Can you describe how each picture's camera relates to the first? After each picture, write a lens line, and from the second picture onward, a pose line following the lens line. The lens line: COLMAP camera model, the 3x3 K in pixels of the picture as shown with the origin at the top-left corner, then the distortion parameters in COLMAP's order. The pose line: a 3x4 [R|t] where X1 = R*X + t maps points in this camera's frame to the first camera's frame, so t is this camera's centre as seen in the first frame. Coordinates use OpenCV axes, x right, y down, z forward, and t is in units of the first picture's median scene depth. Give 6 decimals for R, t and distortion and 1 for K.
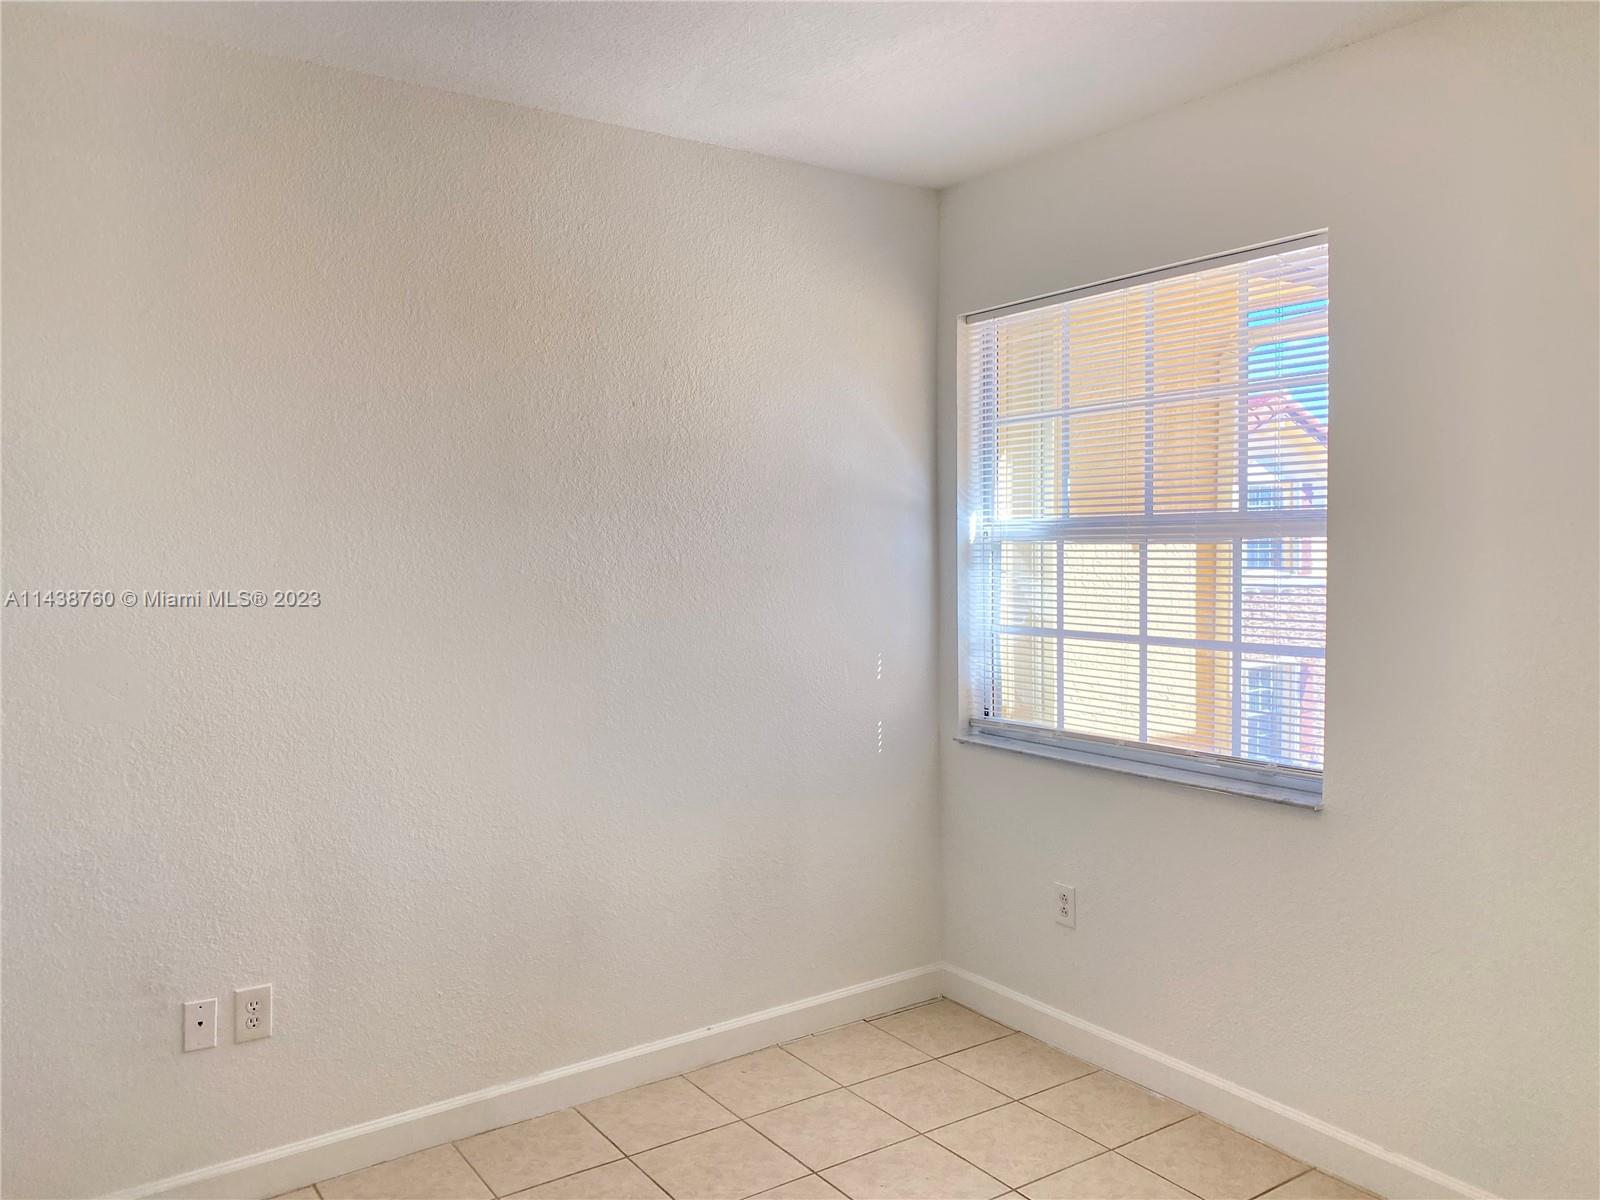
lens RADIAL K [[1217.7, 0, 798.4], [0, 1217.7, 594.2], [0, 0, 1]] dist [0.009887, -0.007667]
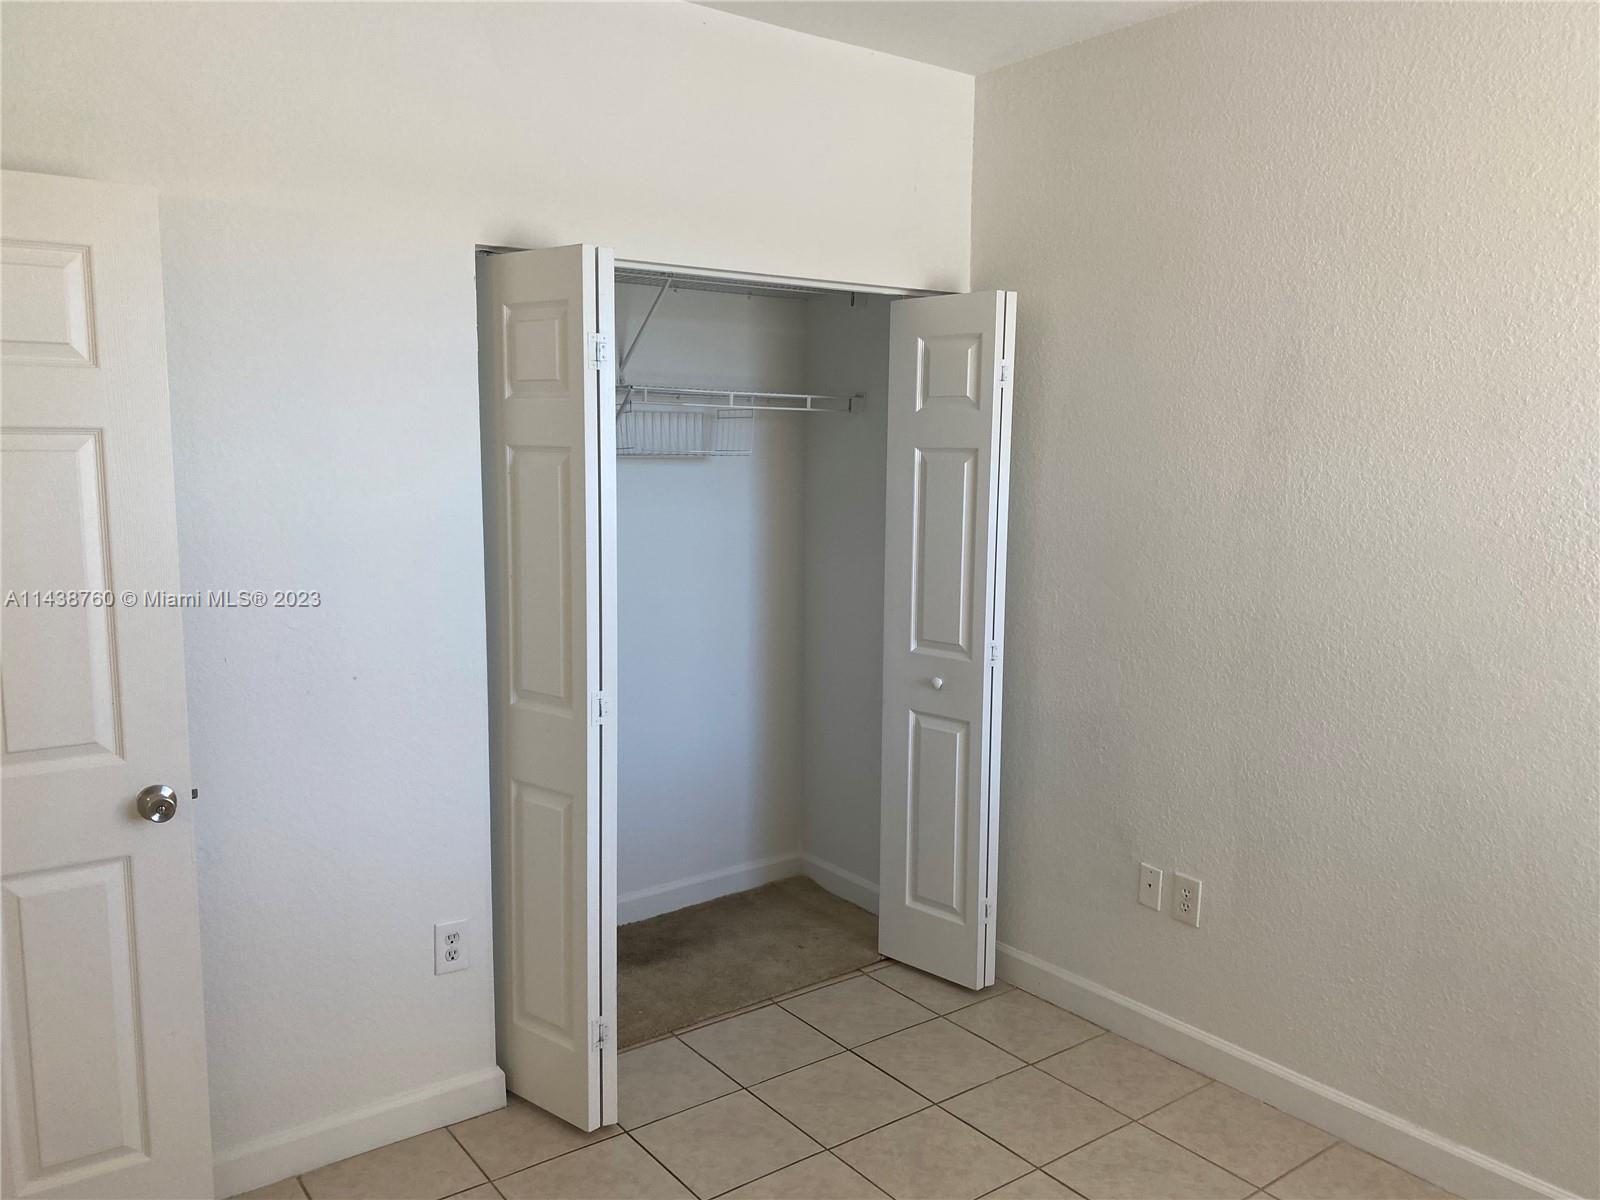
lens RADIAL K [[1217.7, 0, 798.9], [0, 1217.7, 604.8], [0, 0, 1]] dist [0.009887, -0.007667]
pose [[0.050483, 0.144829, -0.988168, 0.561119], [-0.057430, 0.988213, 0.141902, -0.055379], [0.997072, 0.049586, 0.058206, 0.541657]]
